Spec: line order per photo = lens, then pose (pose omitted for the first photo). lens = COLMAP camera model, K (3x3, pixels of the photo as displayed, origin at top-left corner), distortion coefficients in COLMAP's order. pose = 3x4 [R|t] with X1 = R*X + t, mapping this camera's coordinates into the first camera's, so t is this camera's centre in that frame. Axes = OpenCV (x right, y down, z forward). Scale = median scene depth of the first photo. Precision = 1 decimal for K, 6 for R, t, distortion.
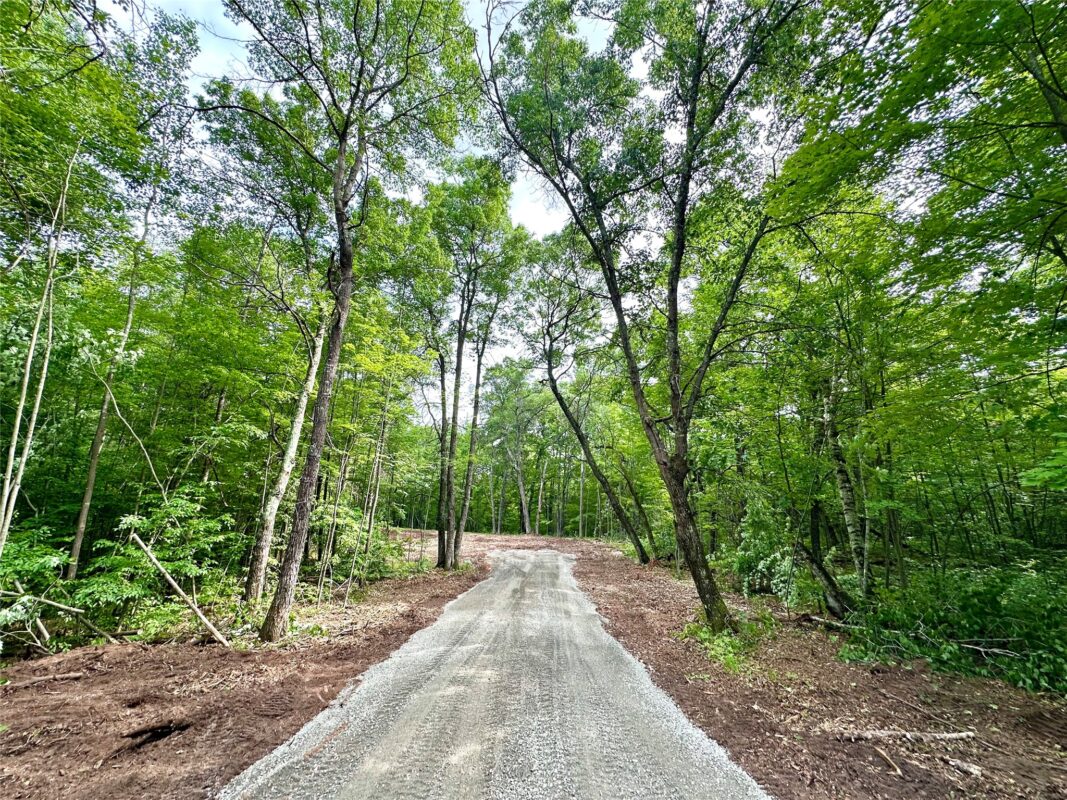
lens RADIAL K [[426.7, 0, 533.5], [0, 426.7, 400.0], [0, 0, 1]] dist [-0.005386, 0.001151]
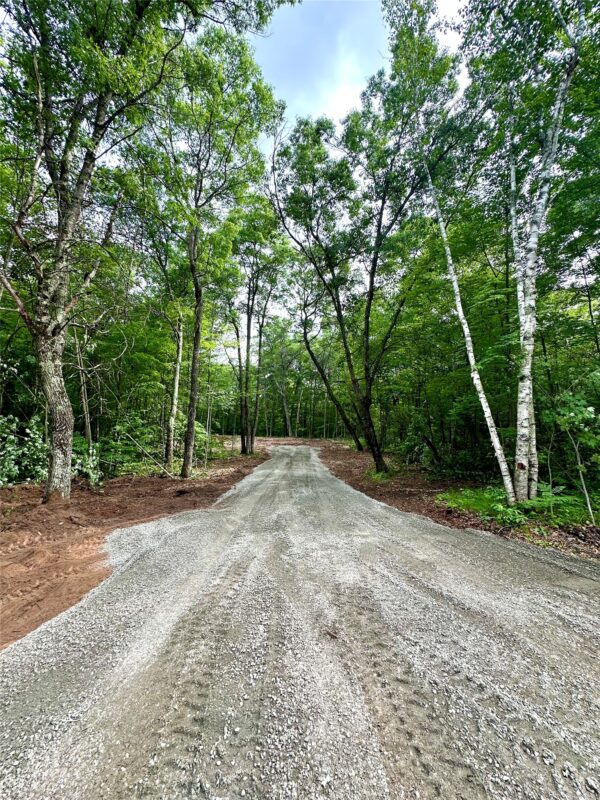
lens RADIAL K [[319.9, 0, 300.0], [0, 319.9, 400.0], [0, 0, 1]] dist [-0.005386, 0.001151]
pose [[0.999639, -0.007585, 0.025777, -0.012480], [0.002695, 0.982795, 0.184679, -0.051459], [-0.026734, -0.184543, 0.982461, -0.197305]]
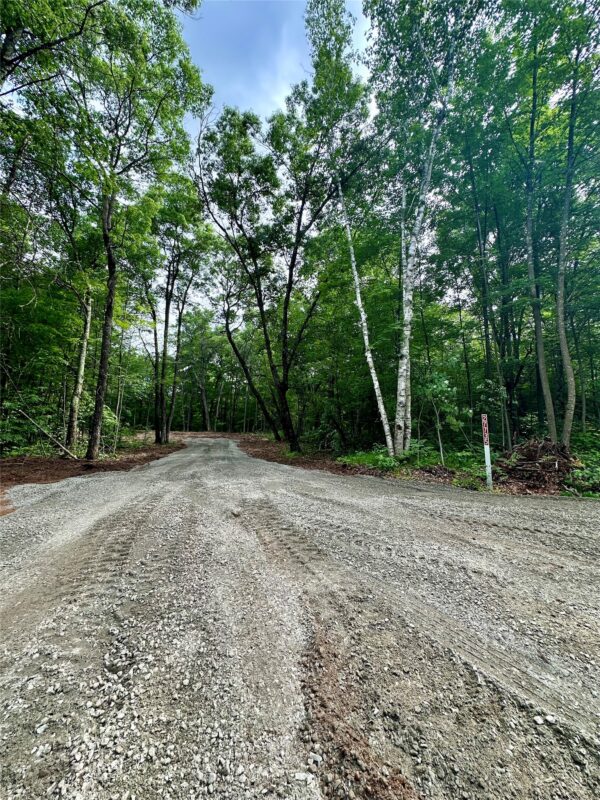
lens RADIAL K [[319.9, 0, 300.0], [0, 319.9, 400.0], [0, 0, 1]] dist [-0.005386, 0.001151]
pose [[0.963721, 0.019725, 0.266181, -0.010741], [-0.069550, 0.981372, 0.179084, -0.030138], [-0.257690, -0.191100, 0.947141, -0.231494]]
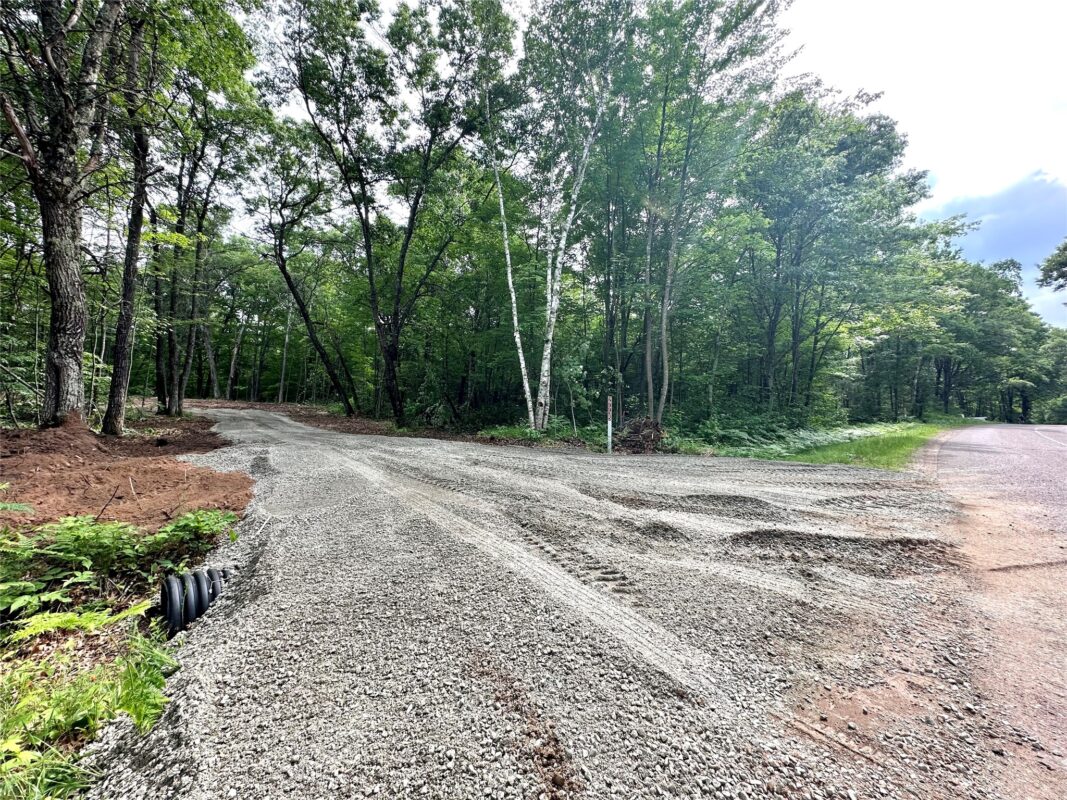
lens RADIAL K [[426.7, 0, 533.5], [0, 426.7, 400.0], [0, 0, 1]] dist [-0.005386, 0.001151]
pose [[0.772843, 0.029749, 0.633900, -0.131110], [-0.203480, 0.957775, 0.203133, -0.051486], [-0.601091, -0.285976, 0.746263, -0.304775]]
